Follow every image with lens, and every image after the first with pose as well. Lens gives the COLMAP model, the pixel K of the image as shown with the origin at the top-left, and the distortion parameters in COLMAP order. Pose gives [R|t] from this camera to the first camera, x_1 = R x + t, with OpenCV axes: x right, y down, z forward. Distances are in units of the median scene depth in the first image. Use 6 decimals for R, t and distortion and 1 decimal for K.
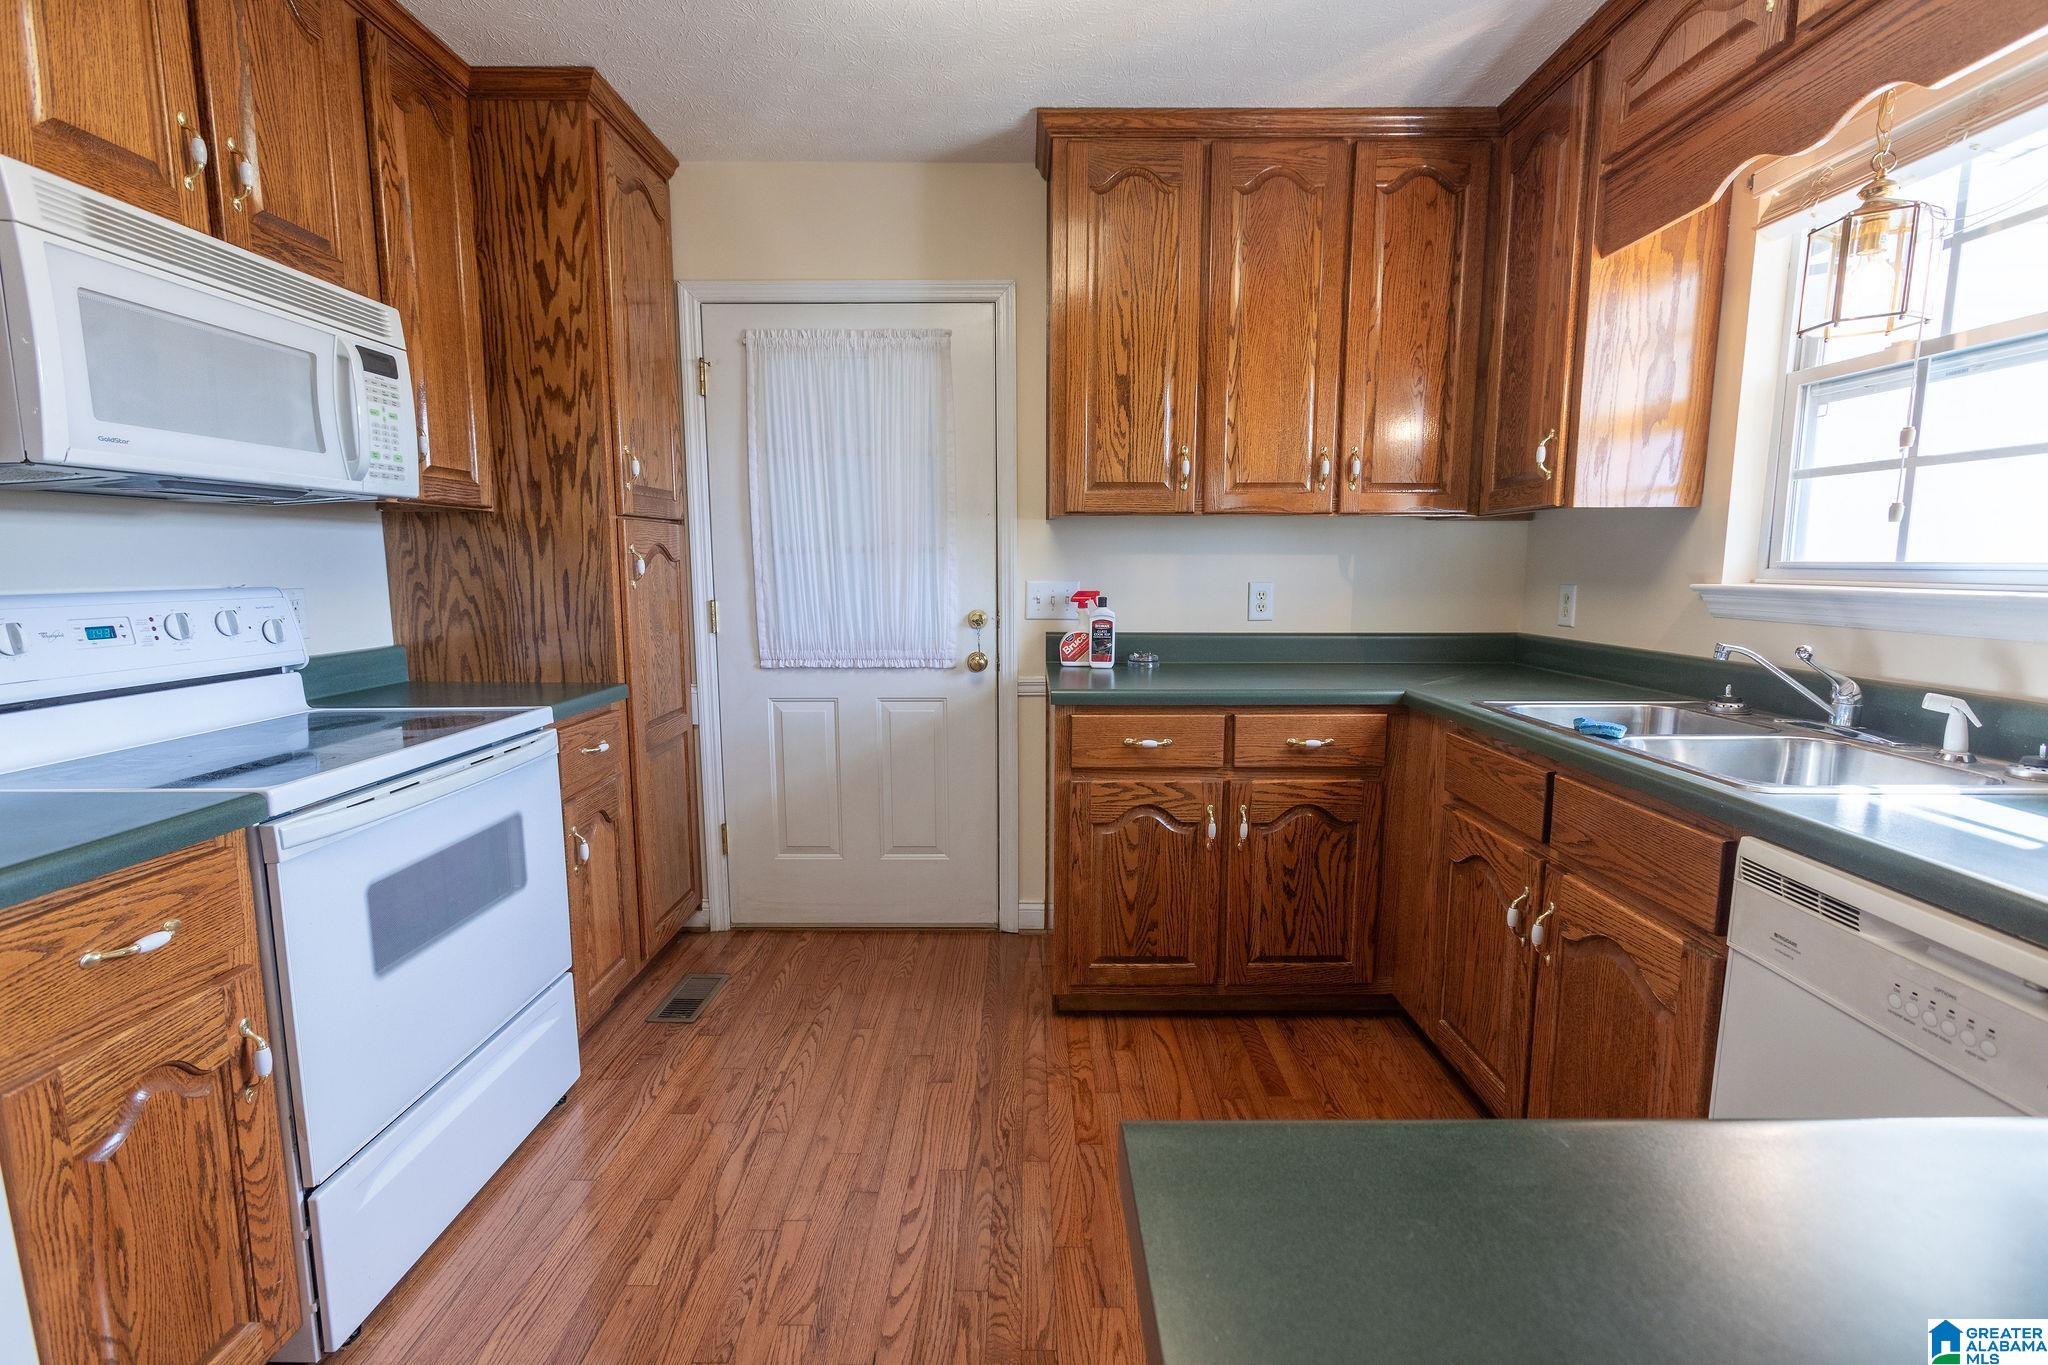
lens RADIAL K [[915.1, 0, 1028.5], [0, 915.1, 675.7], [0, 0, 1]] dist [-0.013030, 0.006928]
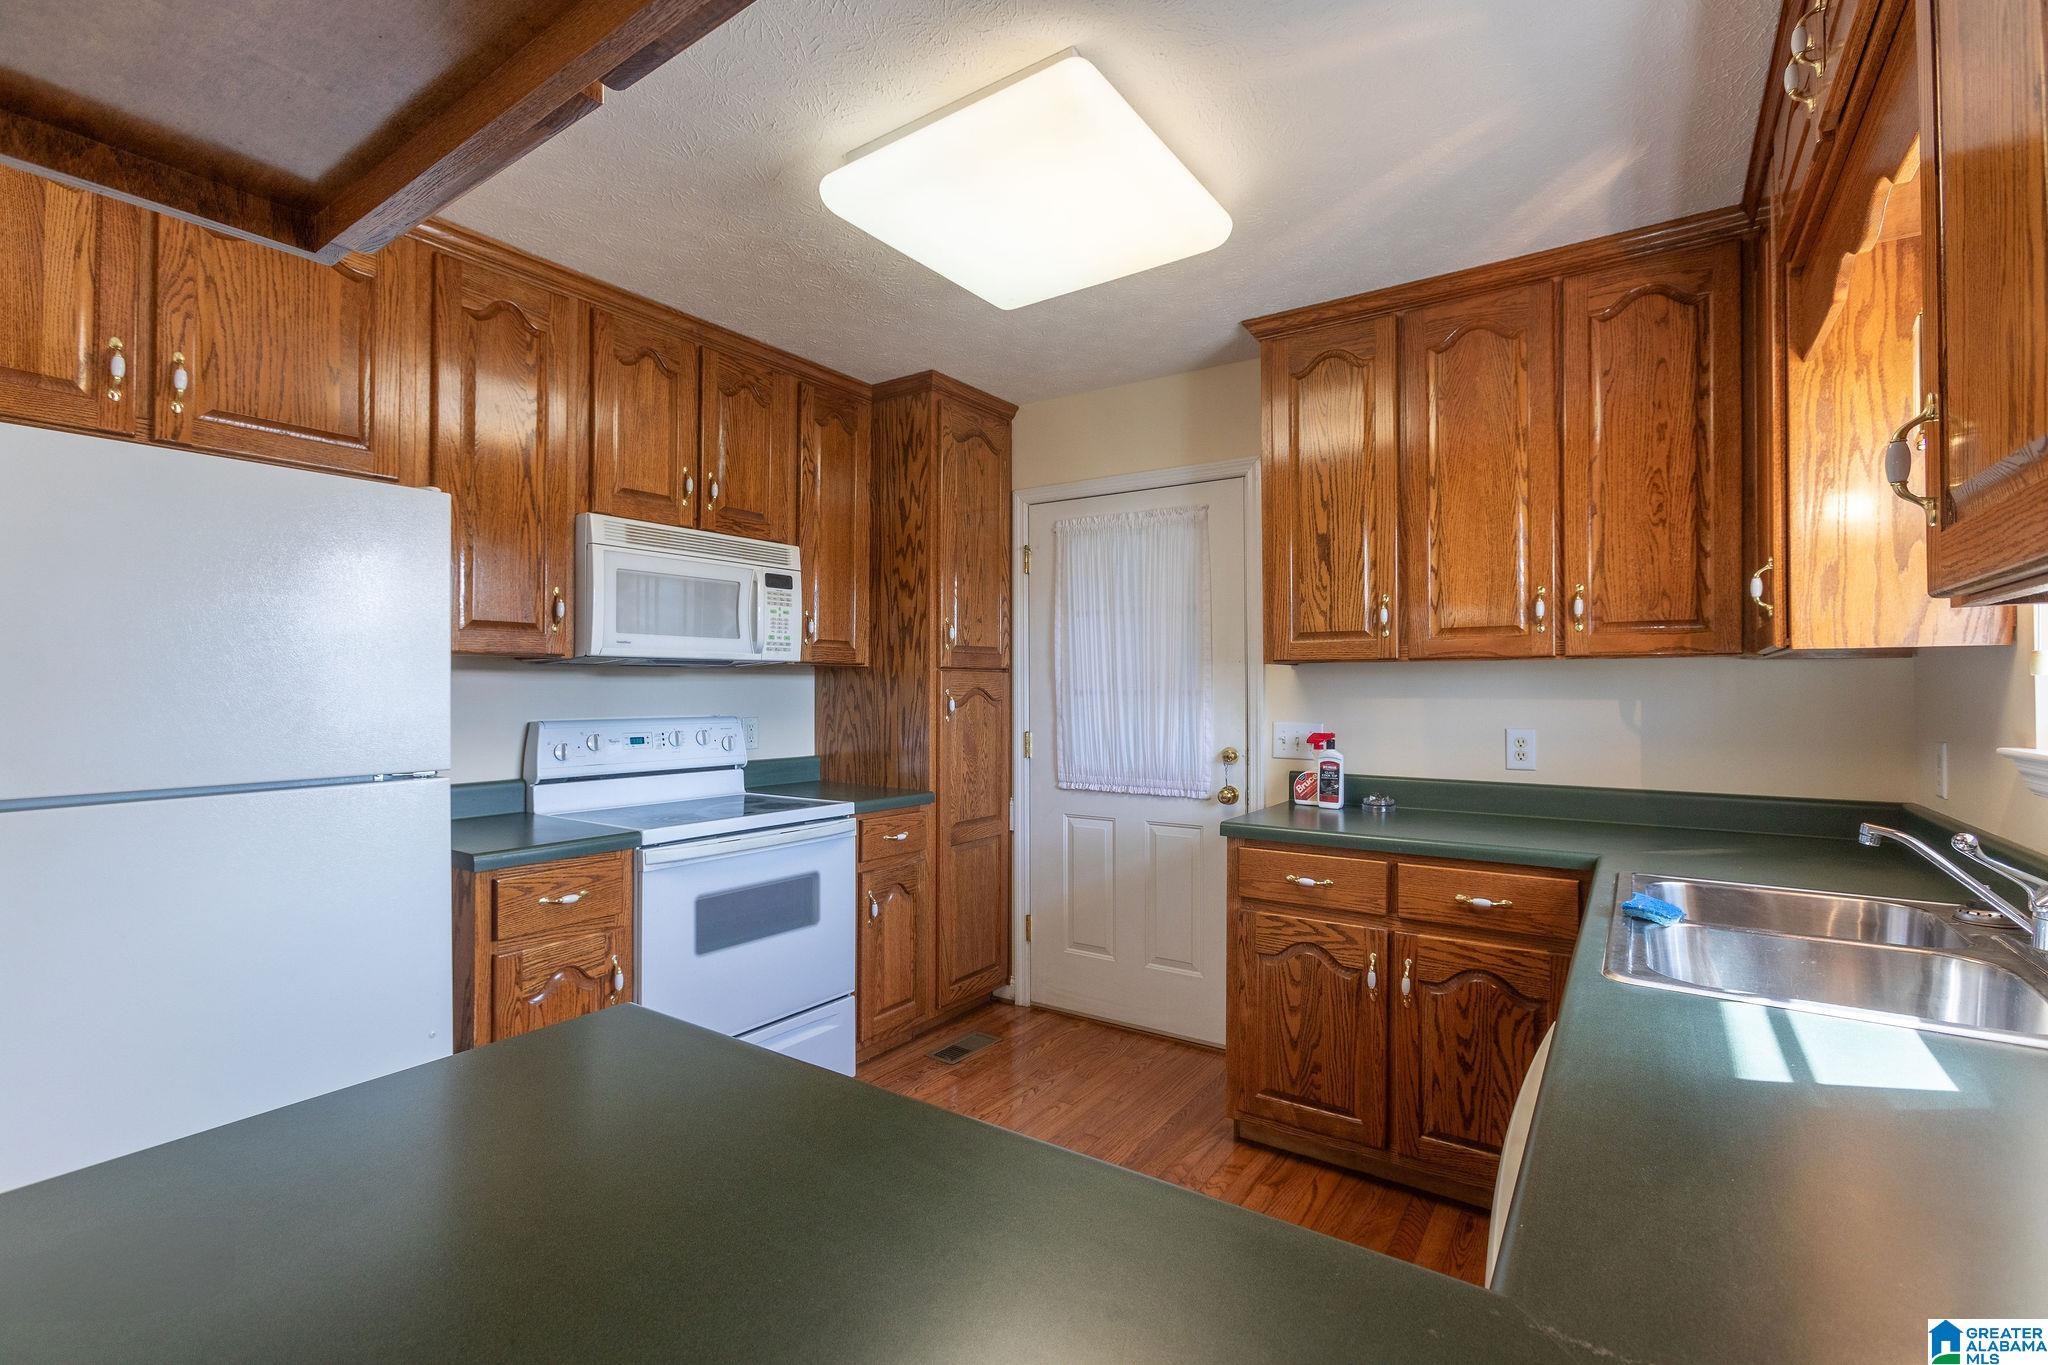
lens RADIAL K [[915.1, 0, 1013.8], [0, 915.1, 673.0], [0, 0, 1]] dist [-0.013030, 0.006928]
pose [[0.823401, -0.007929, -0.567405, 0.446429], [-0.073748, 0.989927, -0.120853, -0.010456], [0.562648, 0.141355, 0.814522, -0.062507]]
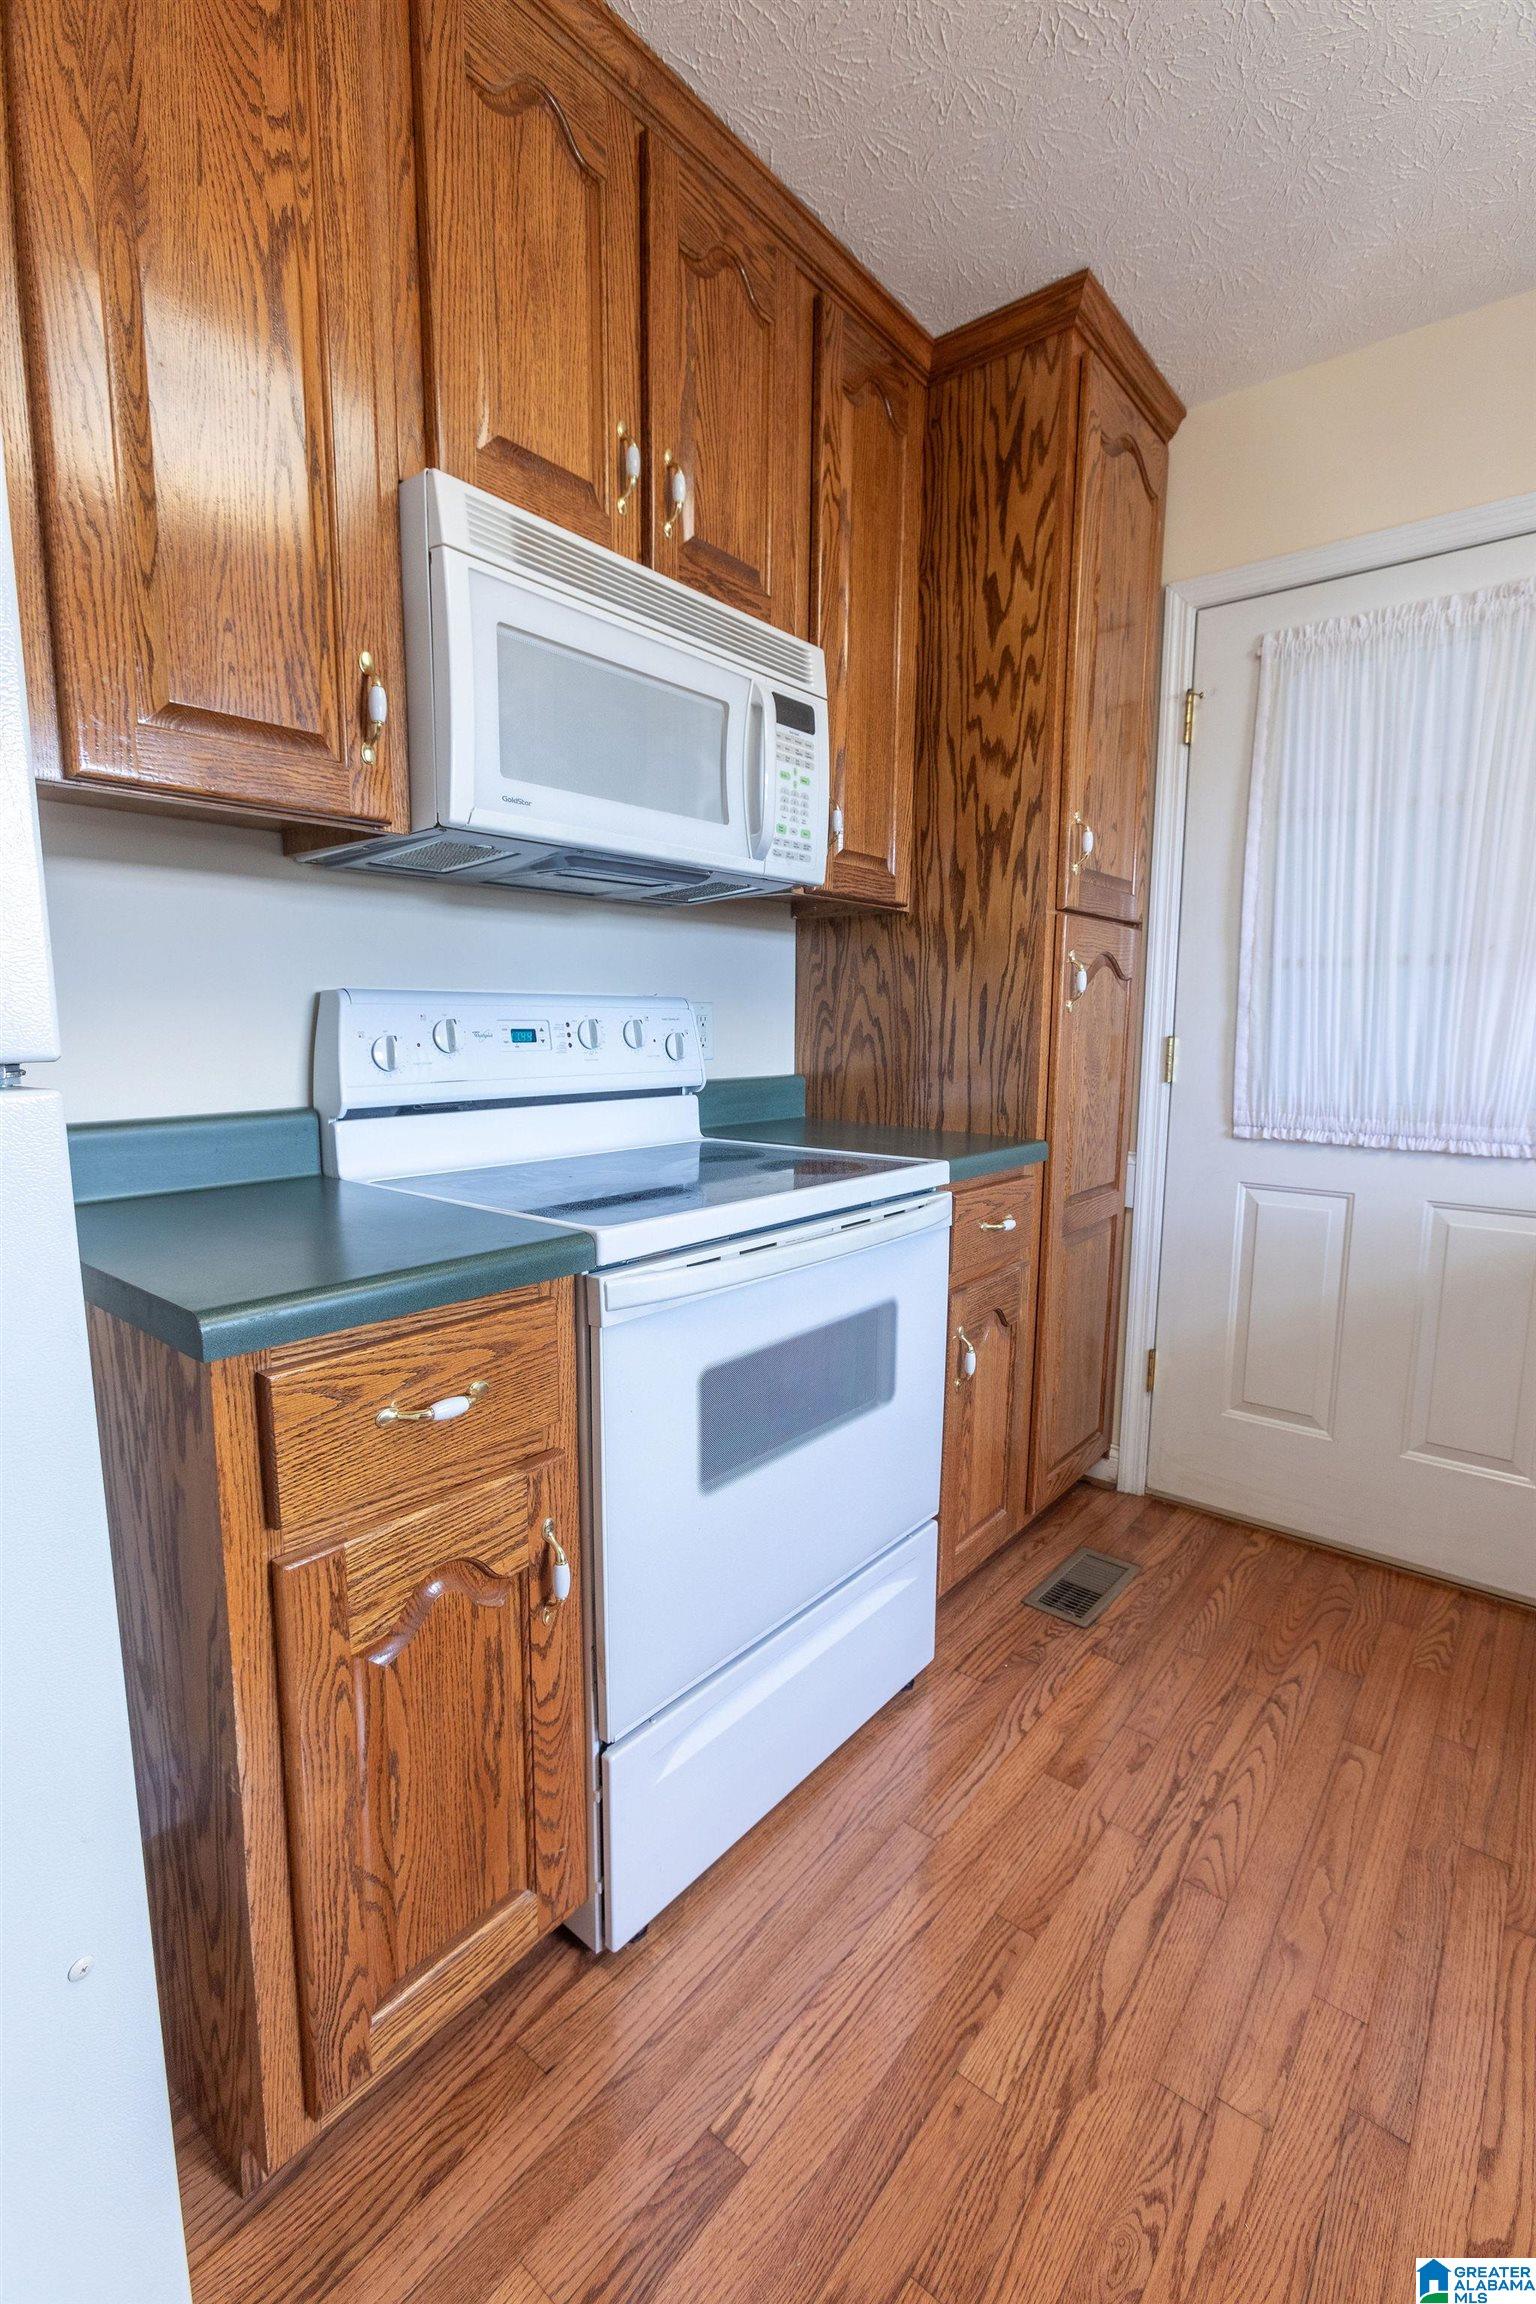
lens RADIAL K [[1029.5, 0, 755.7], [0, 1029.5, 1159.0], [0, 0, 1]] dist [-0.013030, 0.006928]
pose [[0.774099, 0.095586, -0.625807, -0.108631], [-0.089024, 0.995149, 0.041881, 0.009416], [0.626774, 0.023292, 0.778853, 0.223989]]
